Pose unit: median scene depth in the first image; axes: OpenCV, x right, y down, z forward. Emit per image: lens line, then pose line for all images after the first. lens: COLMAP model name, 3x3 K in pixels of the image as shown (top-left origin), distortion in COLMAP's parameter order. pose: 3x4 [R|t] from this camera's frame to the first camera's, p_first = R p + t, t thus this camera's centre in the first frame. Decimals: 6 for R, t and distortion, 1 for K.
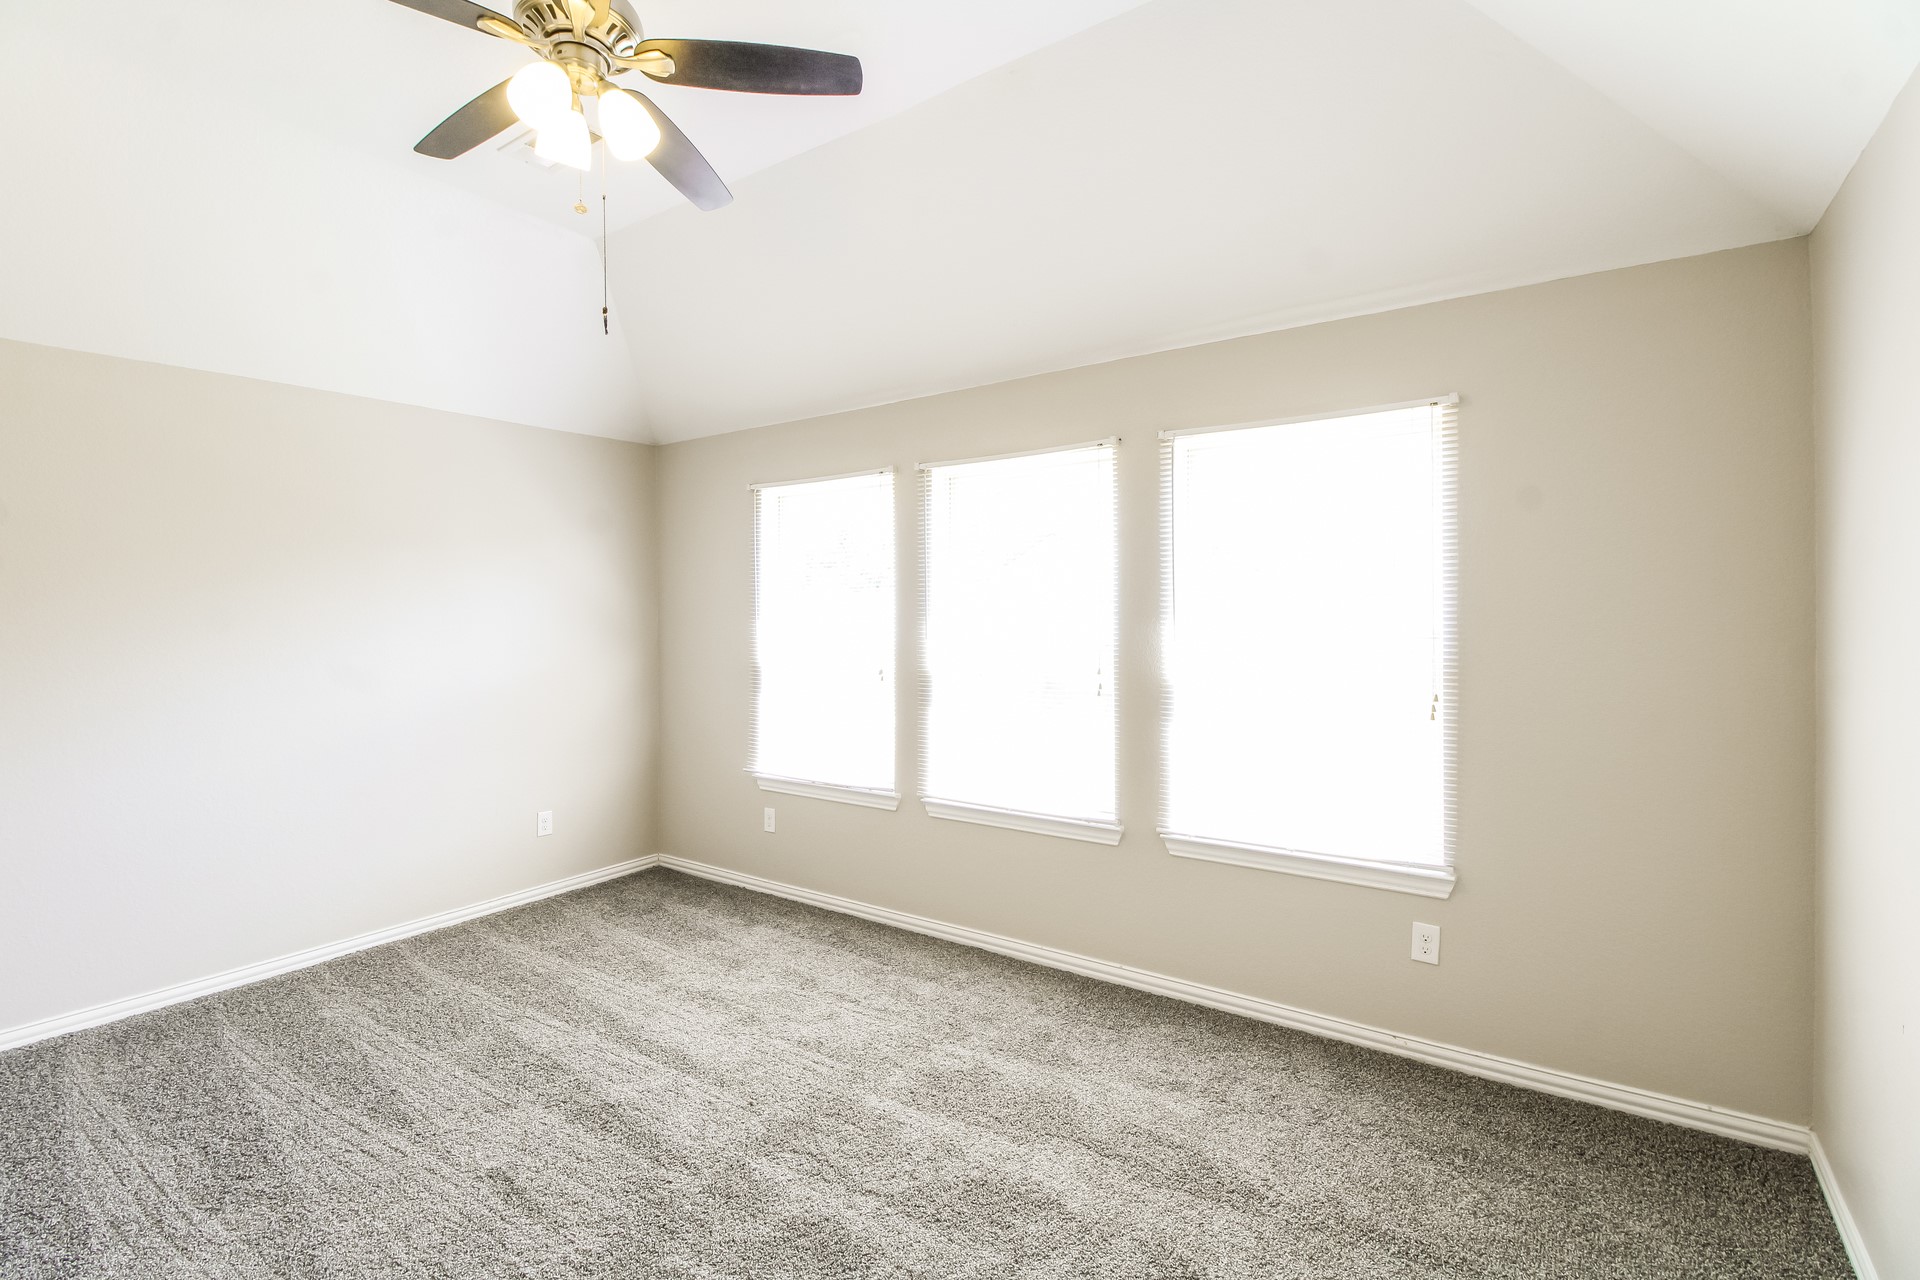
lens RADIAL K [[907.9, 0, 954.5], [0, 907.9, 605.3], [0, 0, 1]] dist [-0.001186, -0.000699]
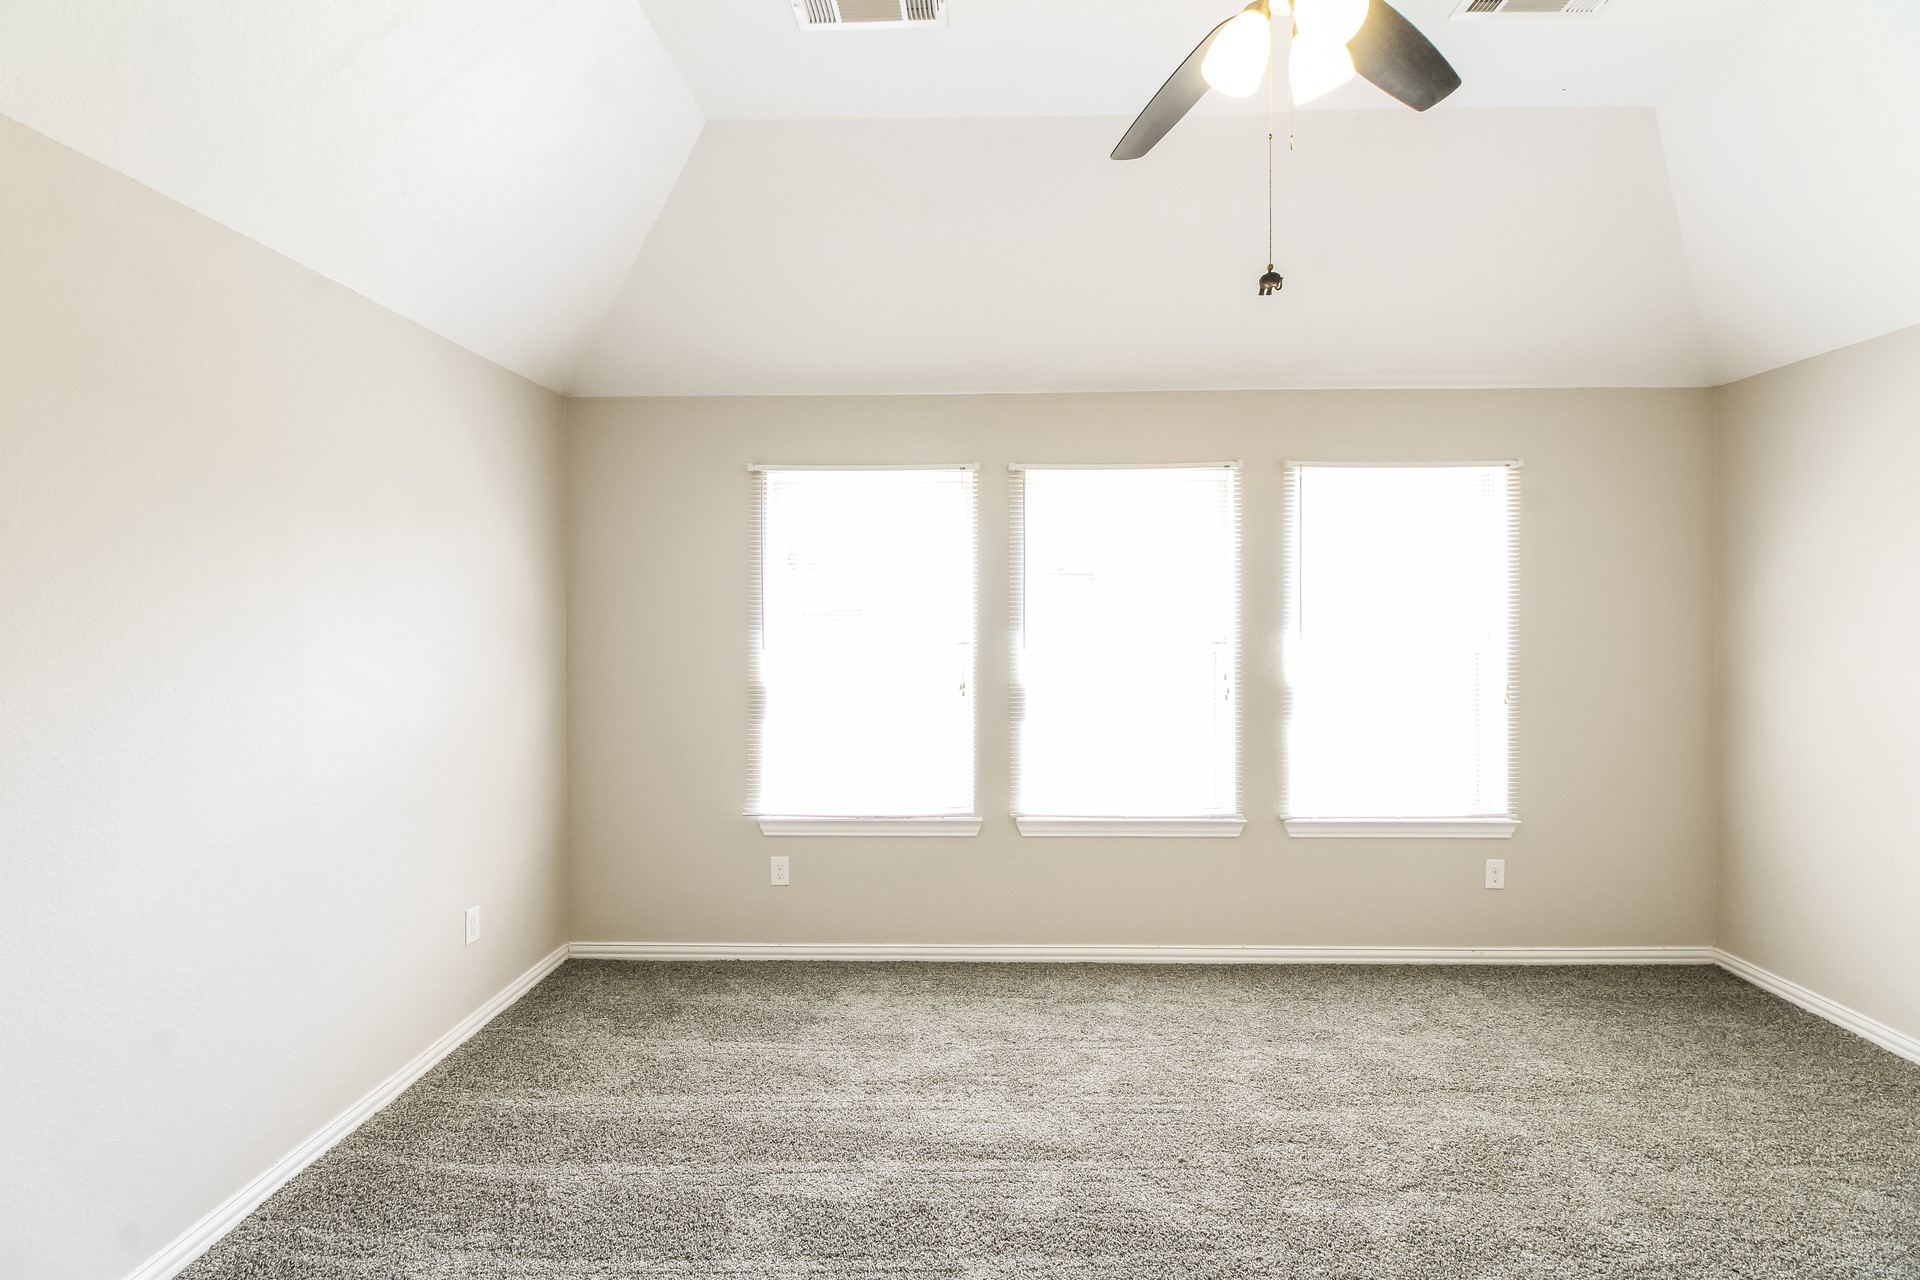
lens RADIAL K [[908.8, 0, 970.6], [0, 908.8, 617.2], [0, 0, 1]] dist [0.004229, -0.013504]
pose [[0.823139, 0.007978, 0.567784, -0.684331], [-0.007197, 0.999968, -0.003618, 0.008009], [-0.567794, -0.001109, 0.823170, 0.278310]]
